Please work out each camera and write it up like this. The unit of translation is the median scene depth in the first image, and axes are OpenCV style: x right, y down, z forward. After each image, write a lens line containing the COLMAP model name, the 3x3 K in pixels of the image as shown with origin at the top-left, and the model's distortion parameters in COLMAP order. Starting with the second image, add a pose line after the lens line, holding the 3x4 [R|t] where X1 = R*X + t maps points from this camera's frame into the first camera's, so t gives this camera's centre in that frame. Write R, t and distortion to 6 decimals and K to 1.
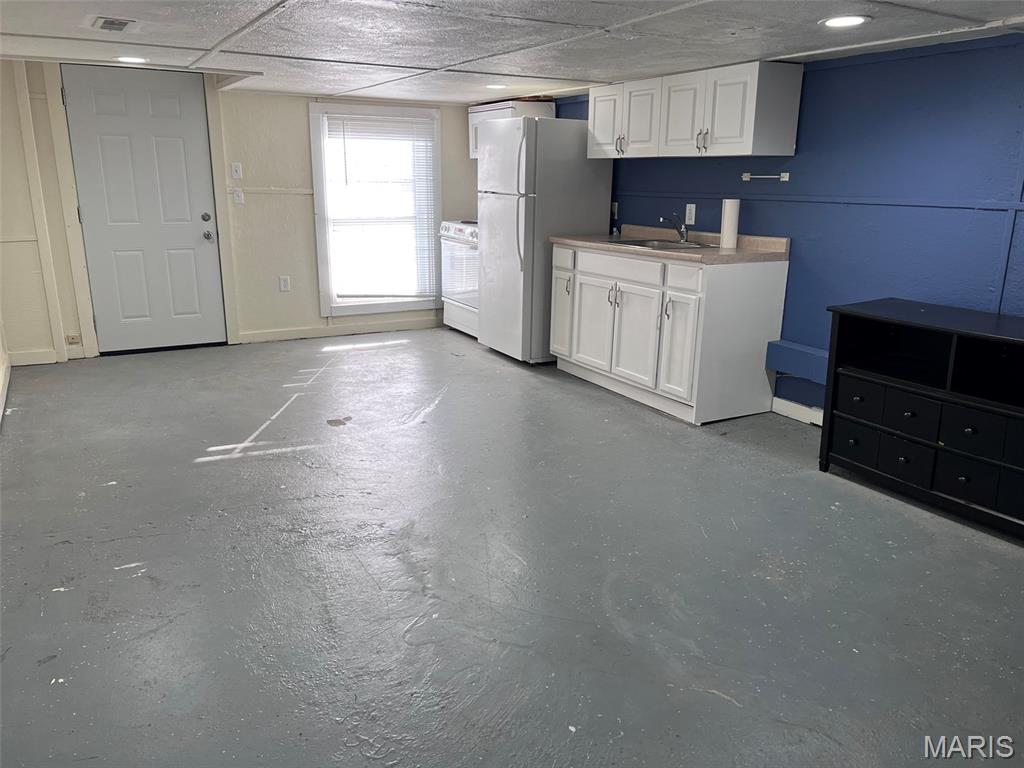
lens RADIAL K [[771.7, 0, 514.7], [0, 771.7, 385.6], [0, 0, 1]] dist [0.053959, 0.001740]
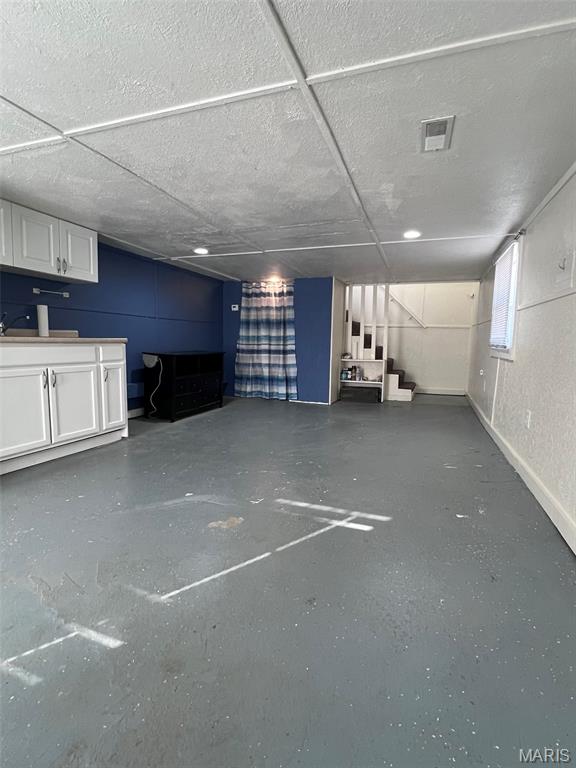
lens RADIAL K [[380.5, 0, 290.2], [0, 380.5, 382.4], [0, 0, 1]] dist [-0.003575, 0.000189]
pose [[-0.645079, -0.105556, 0.756790, -0.616564], [0.167913, 0.946621, 0.275161, -0.232970], [-0.745438, 0.304575, -0.592922, 1.185587]]
